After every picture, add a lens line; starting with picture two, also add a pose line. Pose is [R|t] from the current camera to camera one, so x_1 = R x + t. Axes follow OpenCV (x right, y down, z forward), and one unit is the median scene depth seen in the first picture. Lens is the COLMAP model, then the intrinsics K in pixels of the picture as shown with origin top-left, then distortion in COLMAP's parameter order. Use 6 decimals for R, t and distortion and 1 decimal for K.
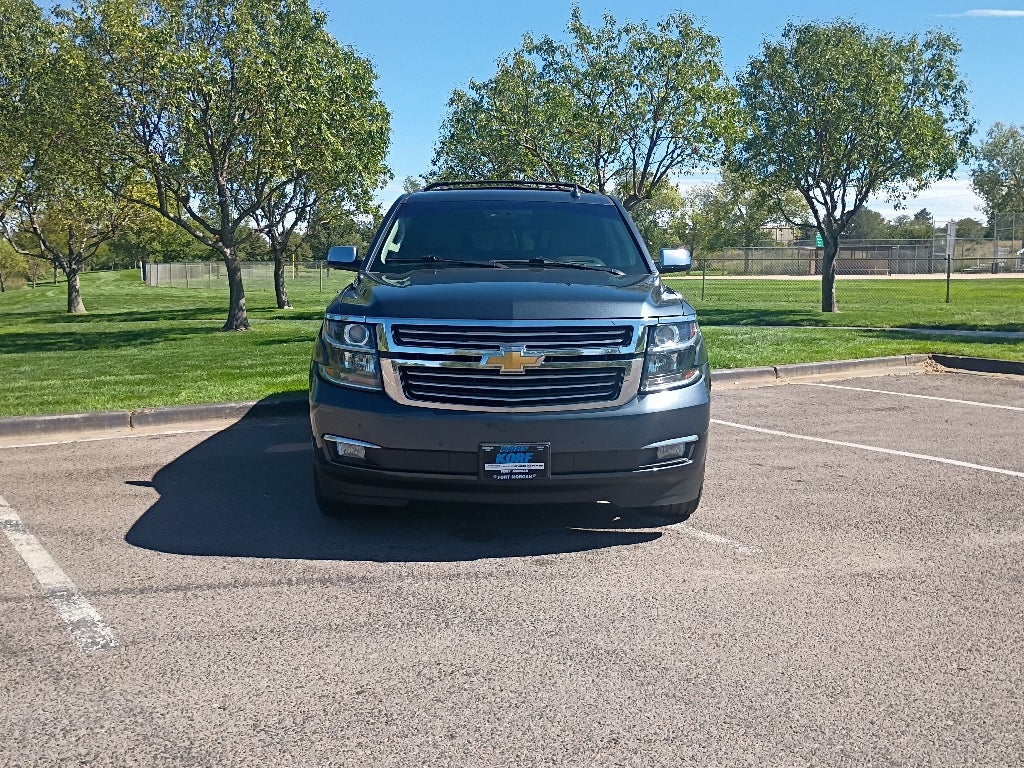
lens RADIAL K [[1065.8, 0, 512.0], [0, 1065.8, 384.0], [0, 0, 1]] dist [0.040952, -0.020090]
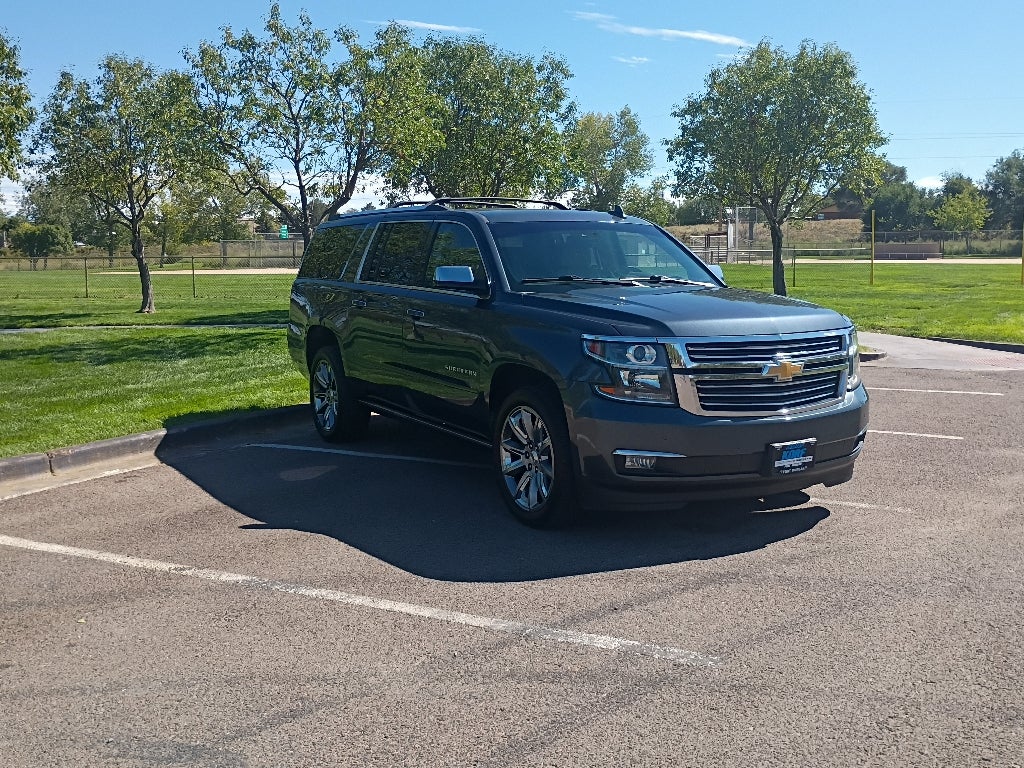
lens RADIAL K [[1065.8, 0, 512.0], [0, 1065.8, 384.0], [0, 0, 1]] dist [0.040952, -0.020090]
pose [[0.878737, -0.065150, 0.472840, -0.760453], [0.061467, 0.997838, 0.023255, -0.048542], [-0.473333, 0.008629, 0.880842, 0.116604]]
